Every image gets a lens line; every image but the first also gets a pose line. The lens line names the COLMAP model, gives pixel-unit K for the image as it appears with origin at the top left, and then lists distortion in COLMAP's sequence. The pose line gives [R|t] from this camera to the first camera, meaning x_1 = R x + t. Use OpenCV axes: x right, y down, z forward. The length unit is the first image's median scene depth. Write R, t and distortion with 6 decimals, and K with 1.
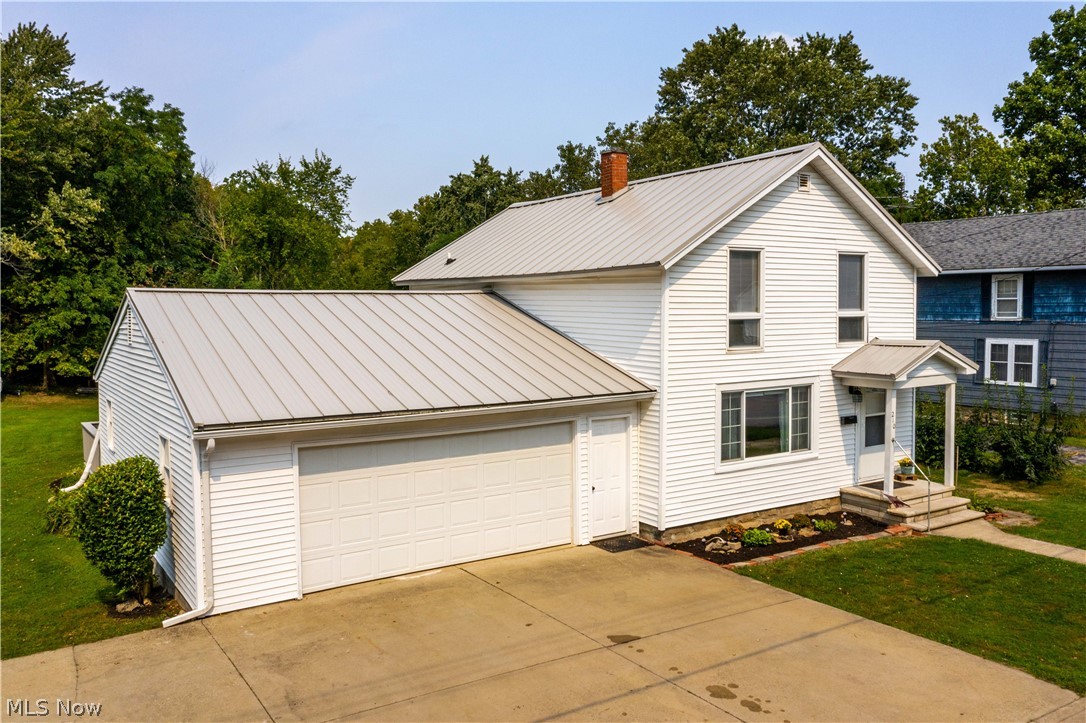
lens RADIAL K [[859.0, 0, 534.6], [0, 859.0, 360.9], [0, 0, 1]] dist [-0.001438, -0.001130]
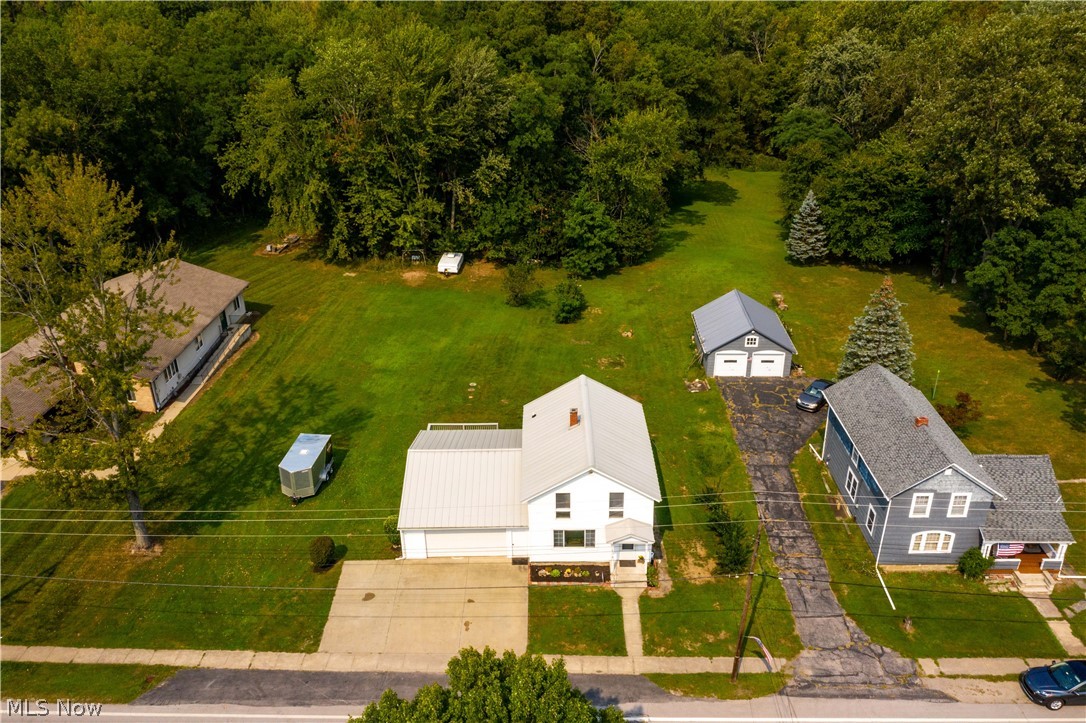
lens RADIAL K [[859.0, 0, 542.1], [0, 859.0, 344.6], [0, 0, 1]] dist [-0.001438, -0.001130]
pose [[0.838223, 0.234220, -0.492467, 1.547356], [-0.029288, 0.921098, 0.388228, -1.782388], [0.544541, -0.310998, 0.778945, -1.256150]]
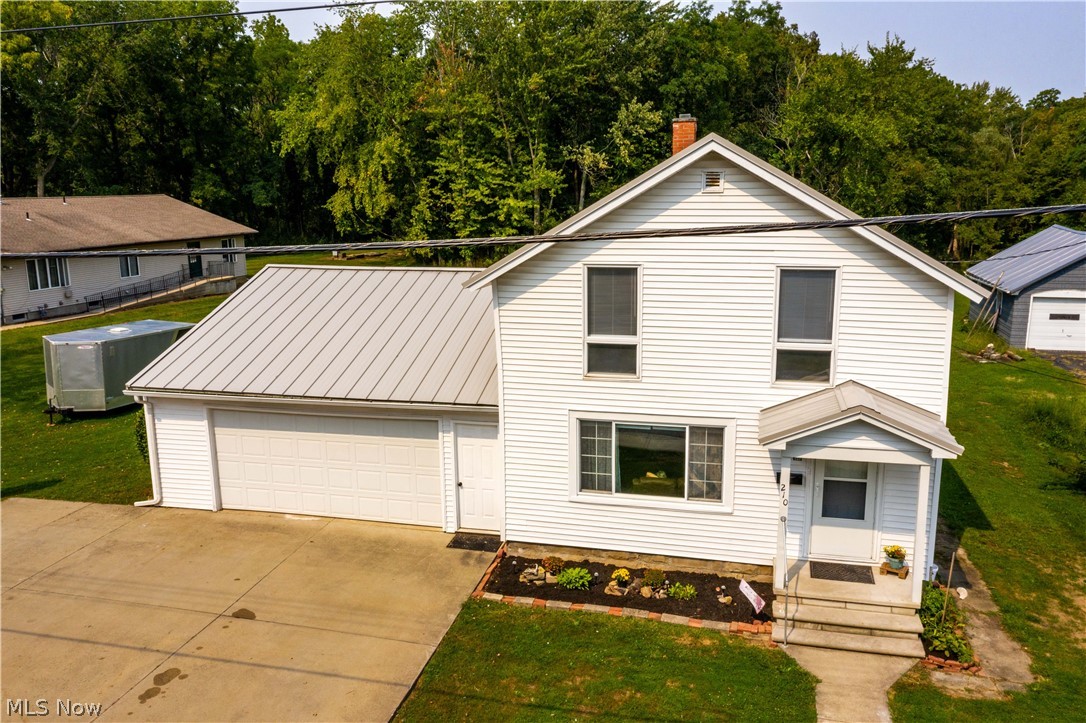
lens RADIAL K [[859.0, 0, 546.8], [0, 859.0, 359.5], [0, 0, 1]] dist [-0.001438, -0.001130]
pose [[0.690647, 0.148685, -0.707742, 0.820692], [-0.040473, 0.985050, 0.167448, -0.176777], [0.722058, -0.087003, 0.686340, 0.331992]]
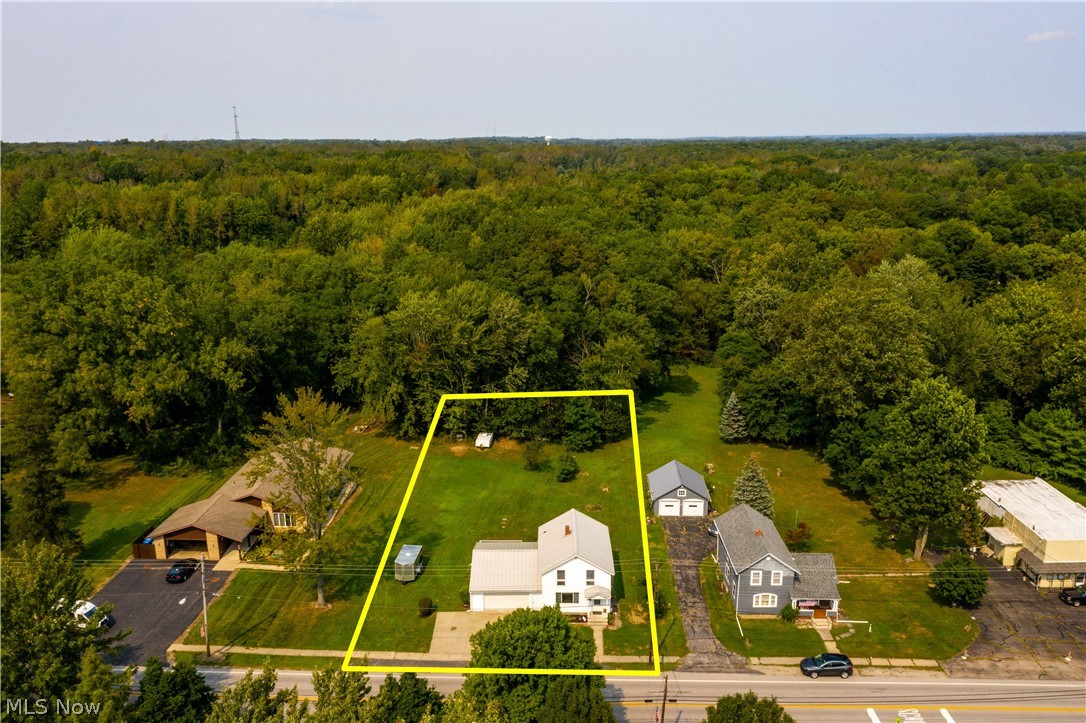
lens RADIAL K [[859.0, 0, 544.5], [0, 859.0, 363.4], [0, 0, 1]] dist [-0.001438, -0.001130]
pose [[0.836412, 0.149876, -0.527211, 2.873331], [-0.035317, 0.974626, 0.221037, -2.650322], [0.546962, -0.166259, 0.820482, -3.405207]]
